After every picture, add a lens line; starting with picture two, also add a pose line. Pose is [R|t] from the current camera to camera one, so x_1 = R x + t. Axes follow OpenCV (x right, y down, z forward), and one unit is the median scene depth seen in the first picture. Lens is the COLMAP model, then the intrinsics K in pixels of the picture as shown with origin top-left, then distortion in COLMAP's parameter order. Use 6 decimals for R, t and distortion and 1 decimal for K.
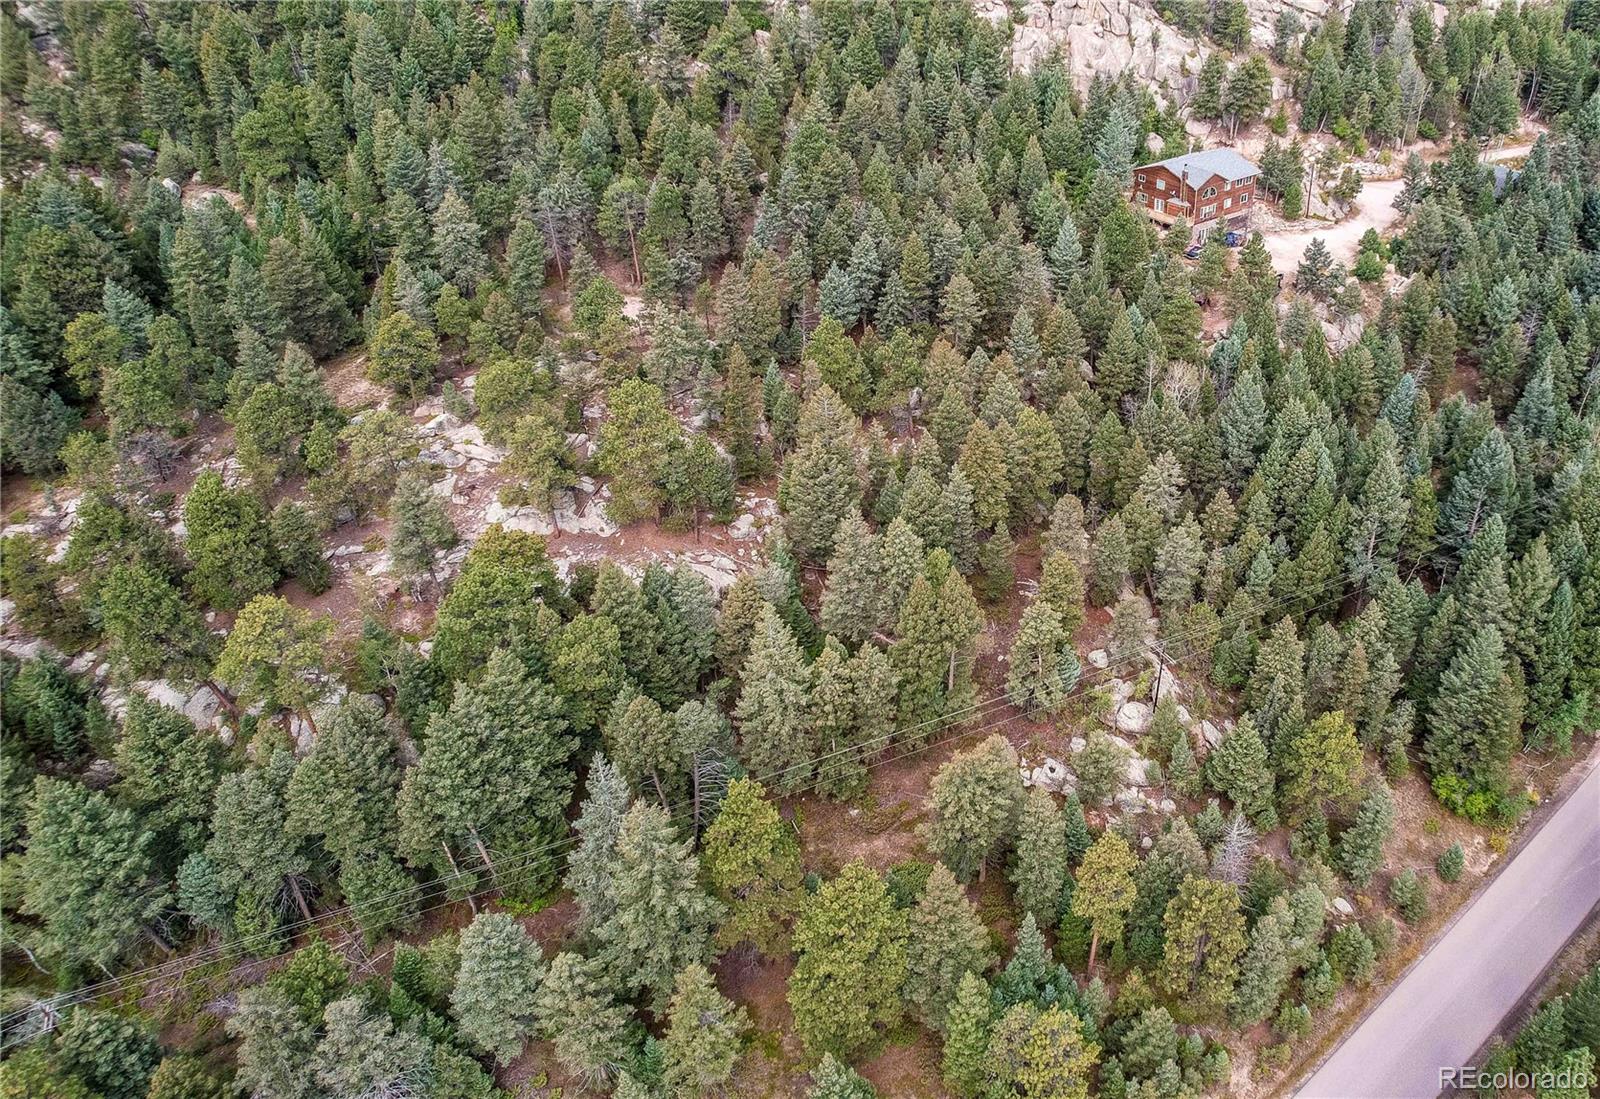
lens RADIAL K [[1213.4, 0, 946.1], [0, 1213.4, 557.0], [0, 0, 1]] dist [-0.049058, 0.070394]
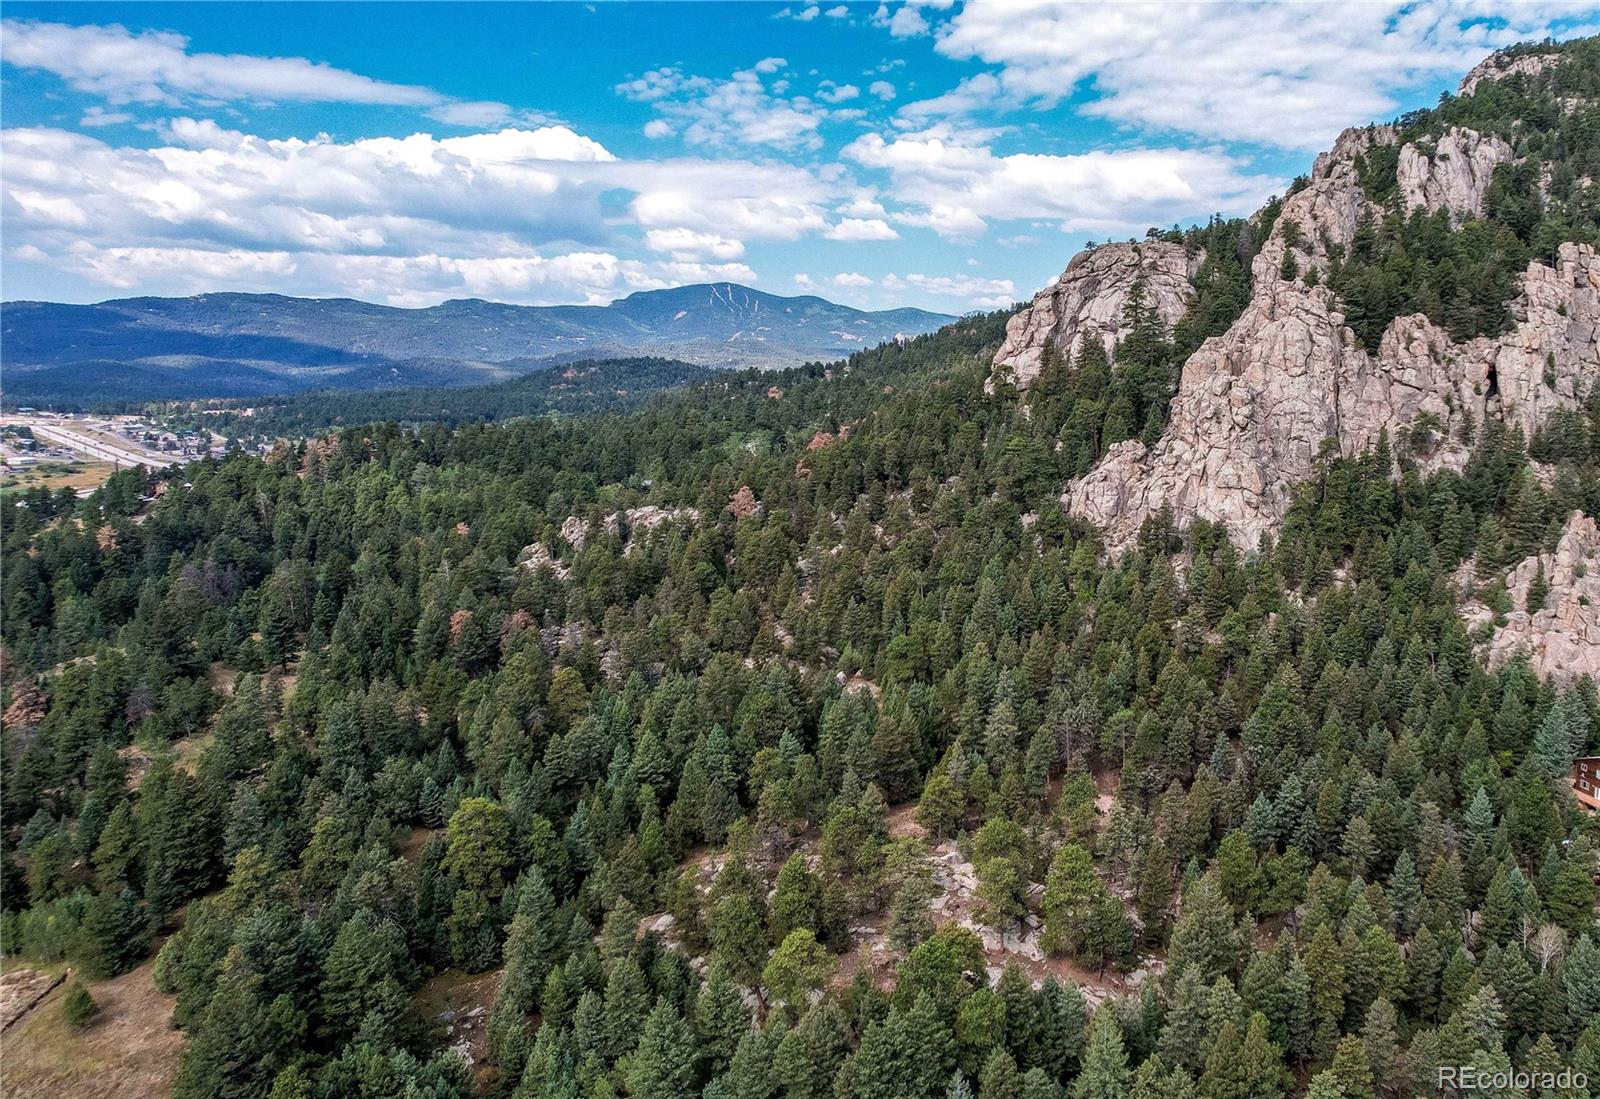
lens RADIAL K [[1436.3, 0, 801.2], [0, 1436.3, 547.1], [0, 0, 1]] dist [-0.096656, 0.003557]
pose [[0.815053, 0.061097, -0.576157, 0.345782], [-0.294553, 0.900022, -0.321245, 0.138134], [0.498927, 0.431540, 0.751562, -0.445662]]
